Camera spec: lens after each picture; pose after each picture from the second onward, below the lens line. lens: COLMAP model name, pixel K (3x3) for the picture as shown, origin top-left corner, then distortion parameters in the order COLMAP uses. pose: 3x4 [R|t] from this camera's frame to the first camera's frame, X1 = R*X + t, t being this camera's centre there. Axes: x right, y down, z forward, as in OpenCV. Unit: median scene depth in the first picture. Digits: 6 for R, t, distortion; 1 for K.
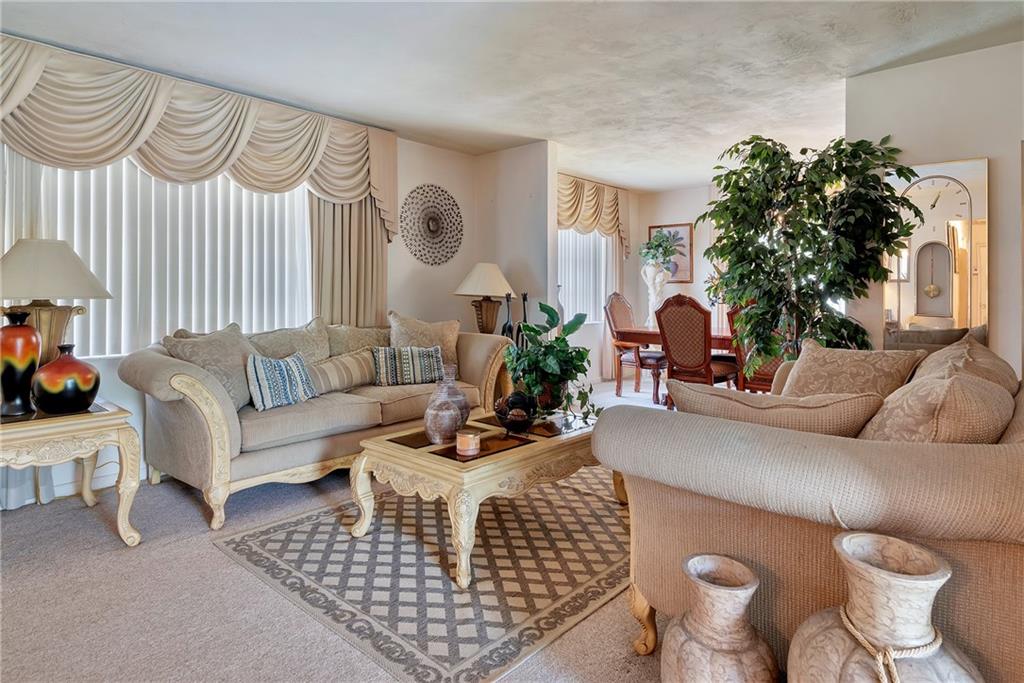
lens RADIAL K [[584.5, 0, 513.3], [0, 584.5, 288.1], [0, 0, 1]] dist [0.037078, -0.023843]
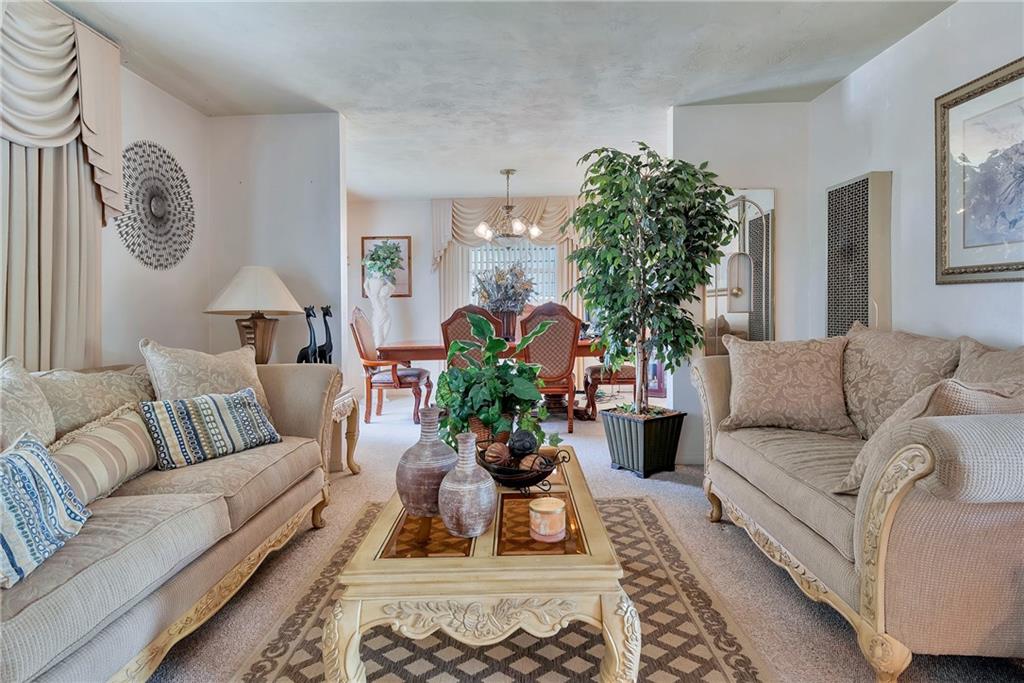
lens RADIAL K [[543.6, 0, 511.7], [0, 543.6, 303.9], [0, 0, 1]] dist [0.028307, -0.024608]
pose [[0.746513, -0.020063, 0.665068, -0.335958], [0.026482, 0.999649, 0.000431, 0.014455], [-0.664843, 0.017291, 0.746783, 0.379556]]
